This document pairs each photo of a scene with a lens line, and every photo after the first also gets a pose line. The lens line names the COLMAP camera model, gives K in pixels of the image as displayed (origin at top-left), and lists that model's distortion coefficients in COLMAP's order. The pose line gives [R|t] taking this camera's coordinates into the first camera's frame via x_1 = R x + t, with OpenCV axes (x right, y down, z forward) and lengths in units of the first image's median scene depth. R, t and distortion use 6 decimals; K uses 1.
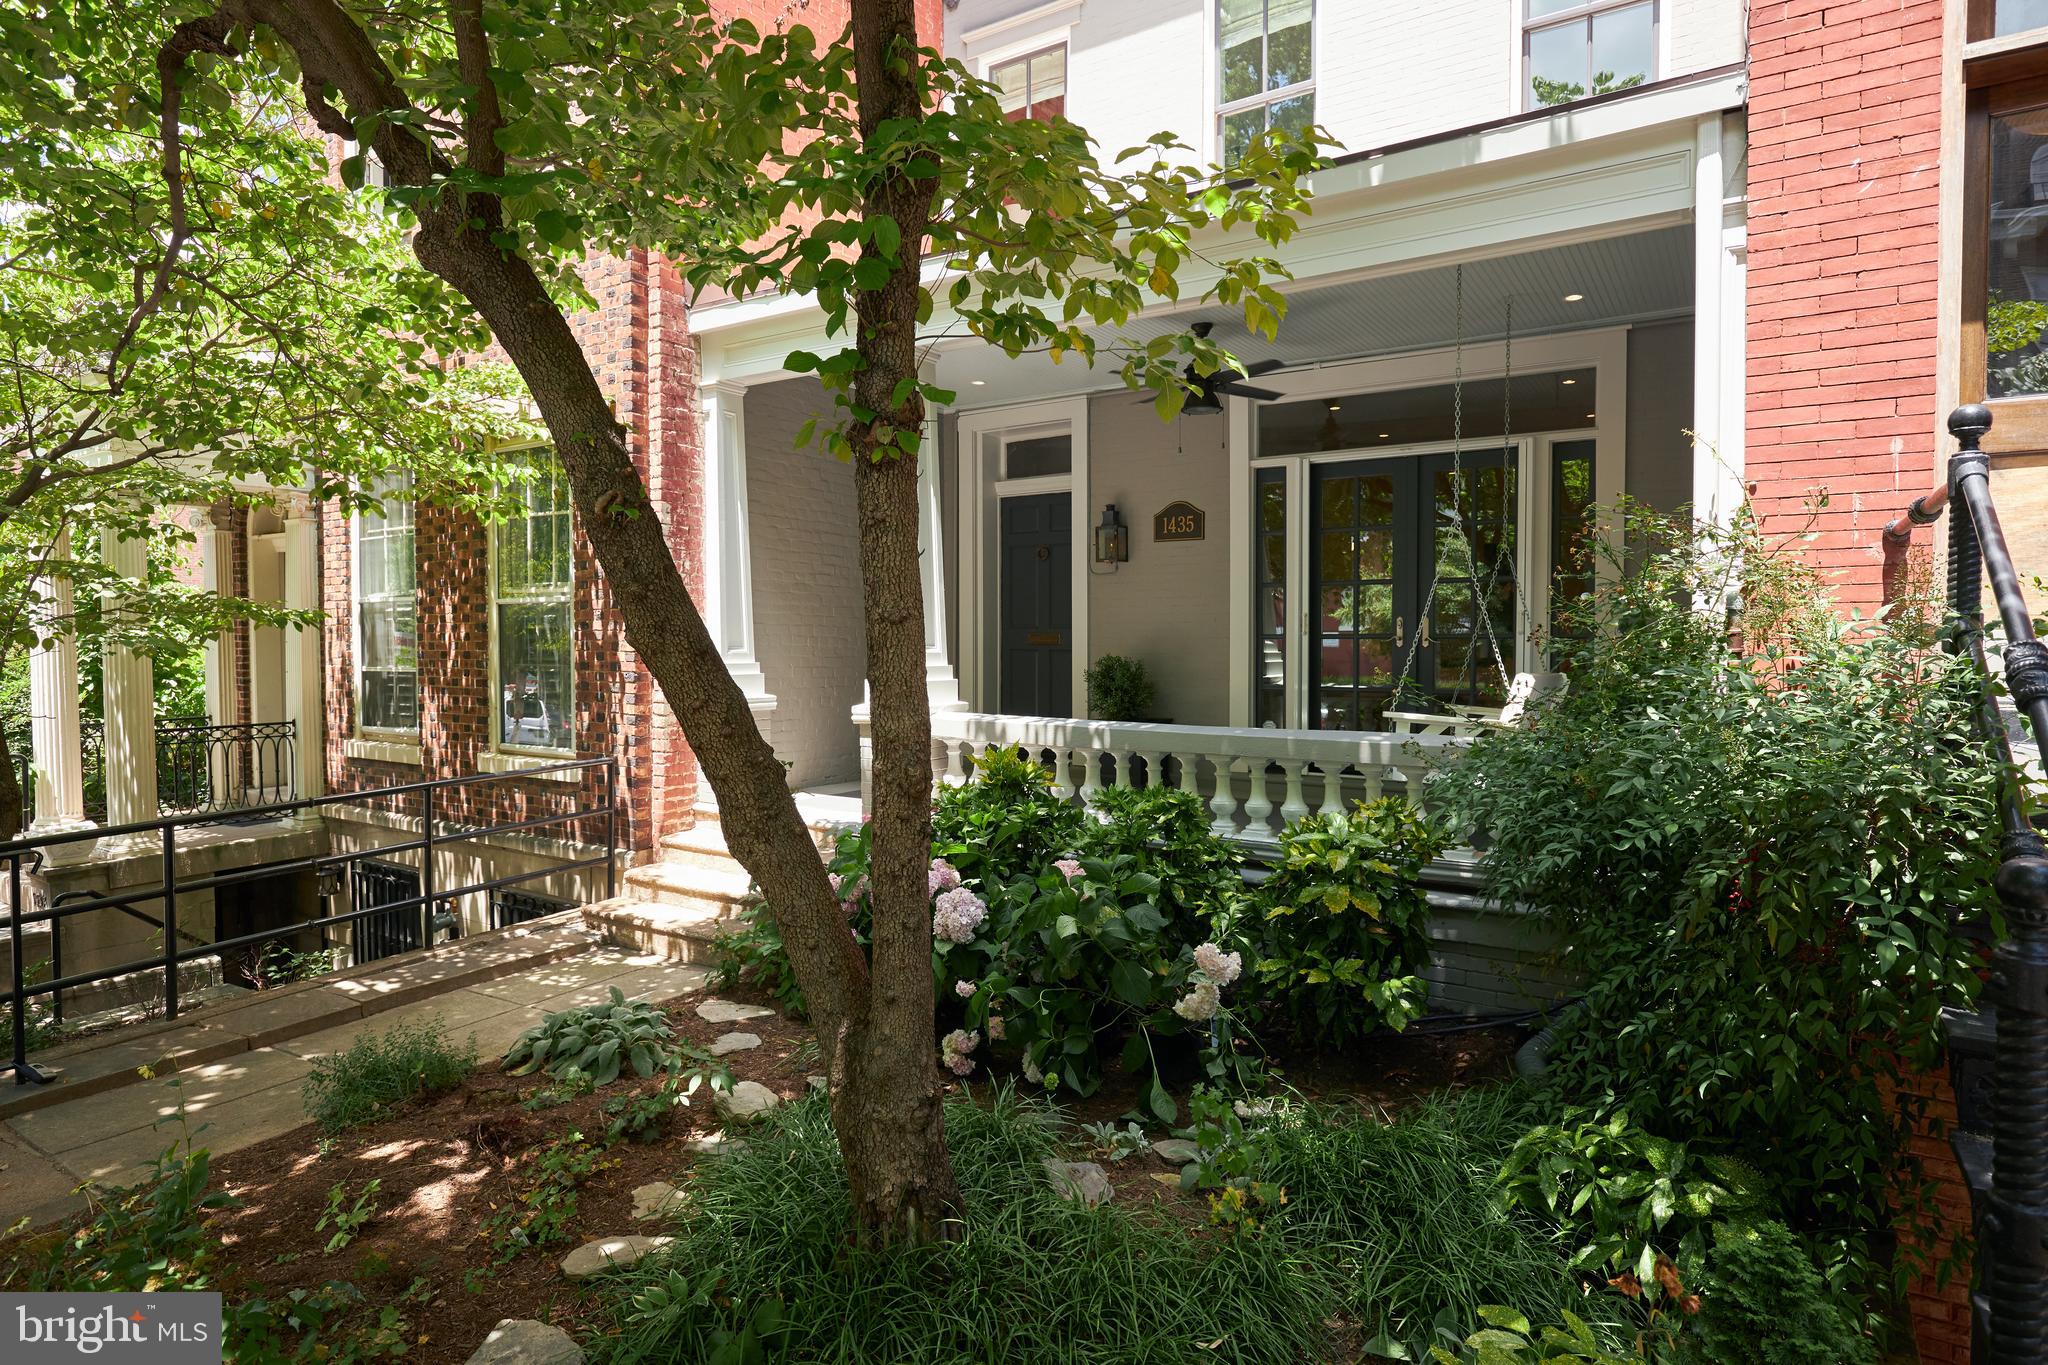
lens RADIAL K [[1077.2, 0, 1024.0], [0, 1077.2, 682.5], [0, 0, 1]] dist [-0.032952, 0.011756]
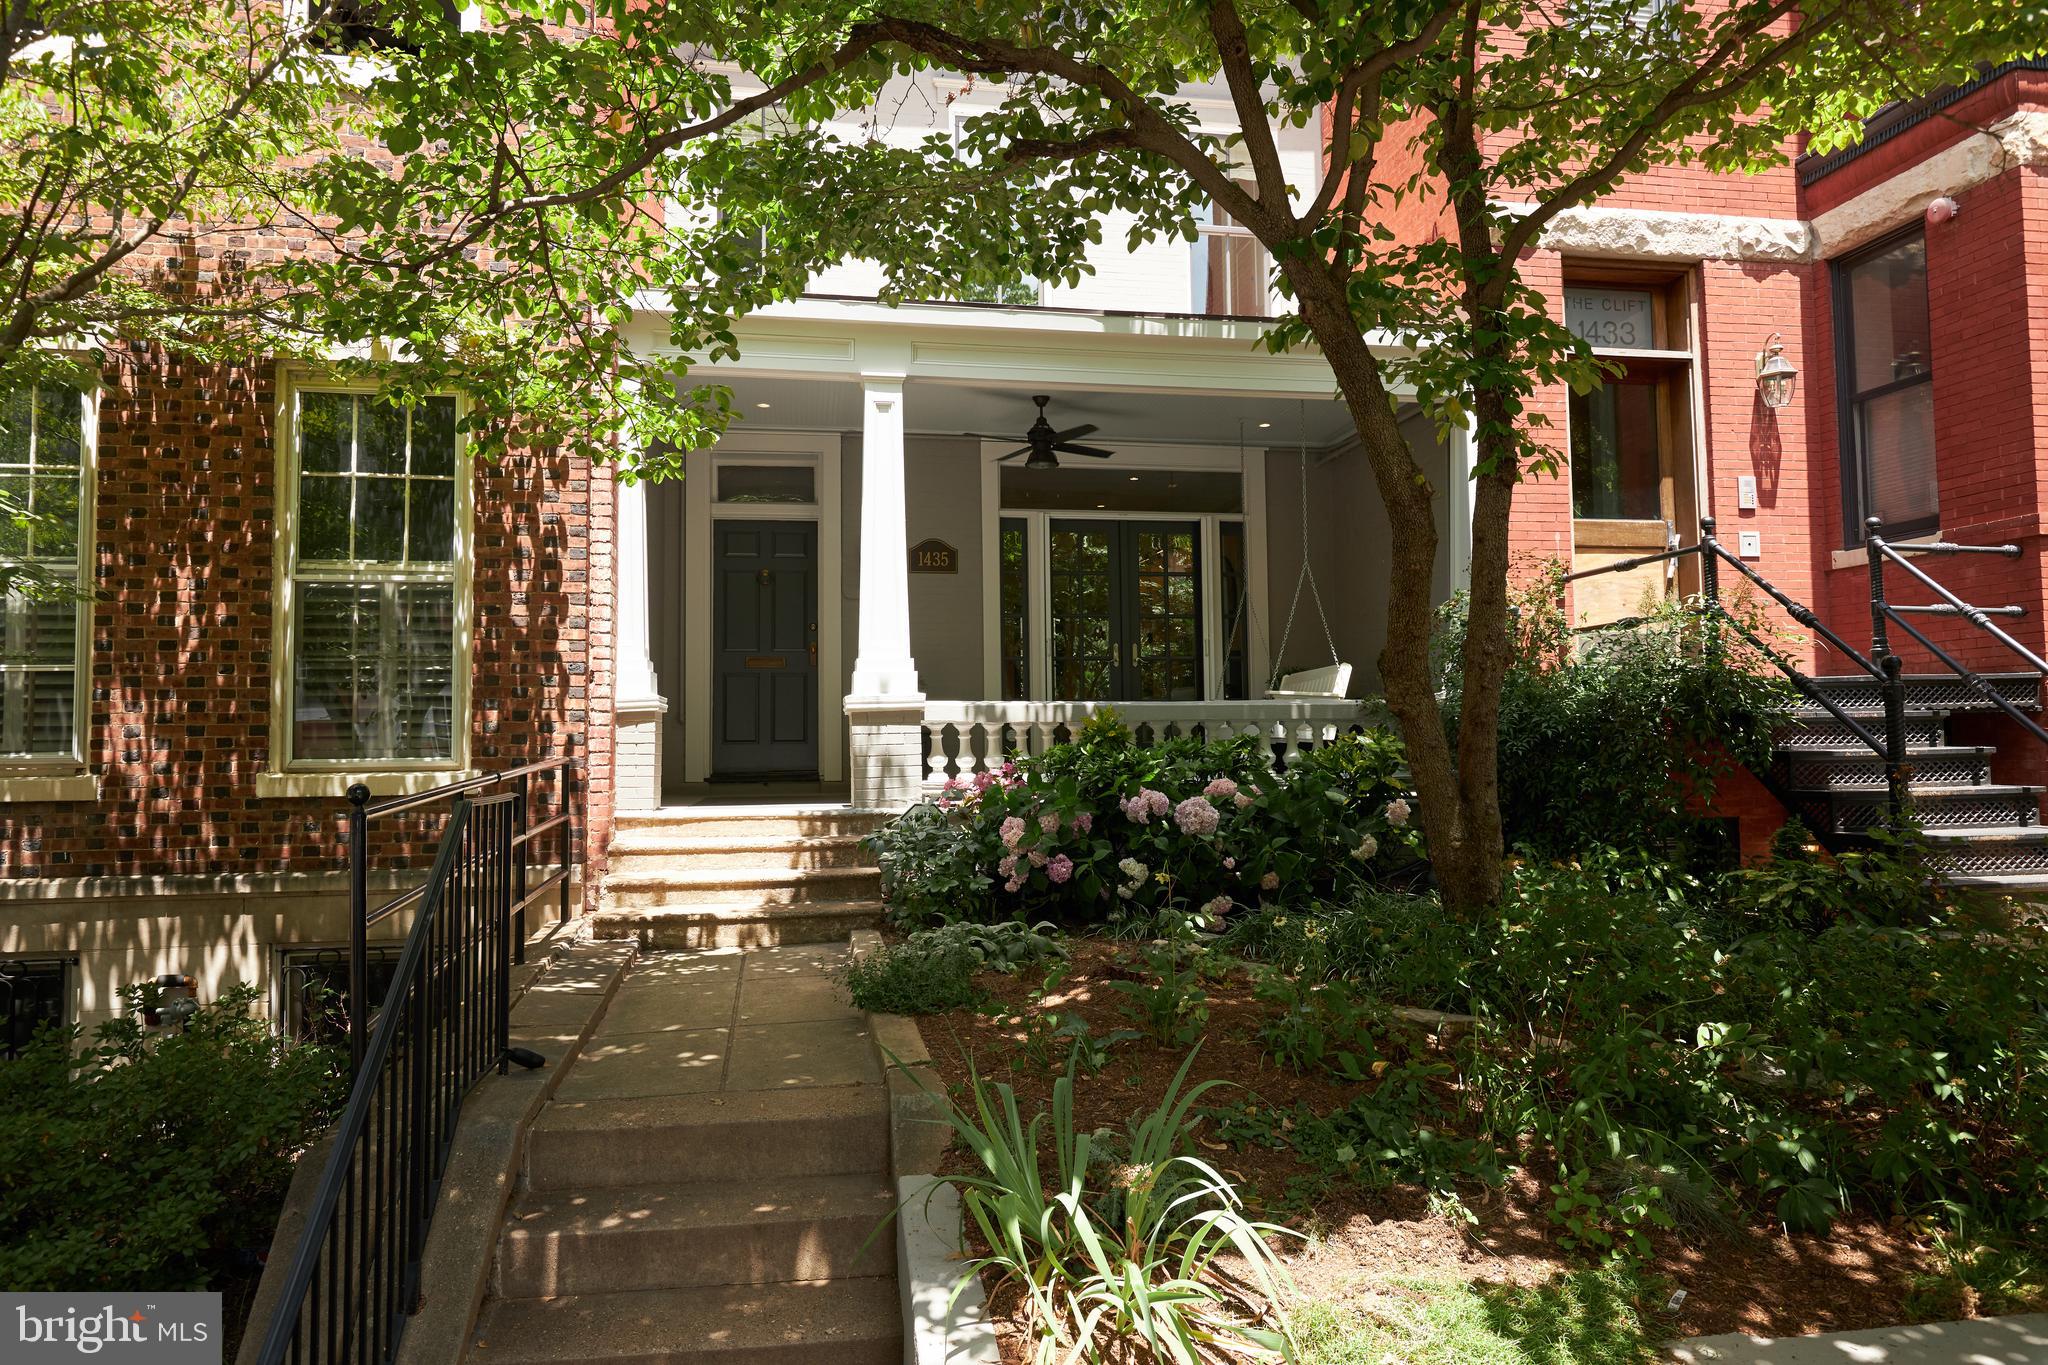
lens RADIAL K [[1148.6, 0, 1024.0], [0, 1148.6, 682.5], [0, 0, 1]] dist [0.001958, 0.000434]
pose [[0.758934, 0.016336, 0.650962, -0.630857], [0.030599, 0.997686, -0.060711, 0.068295], [-0.650448, 0.065994, 0.756678, 0.020134]]
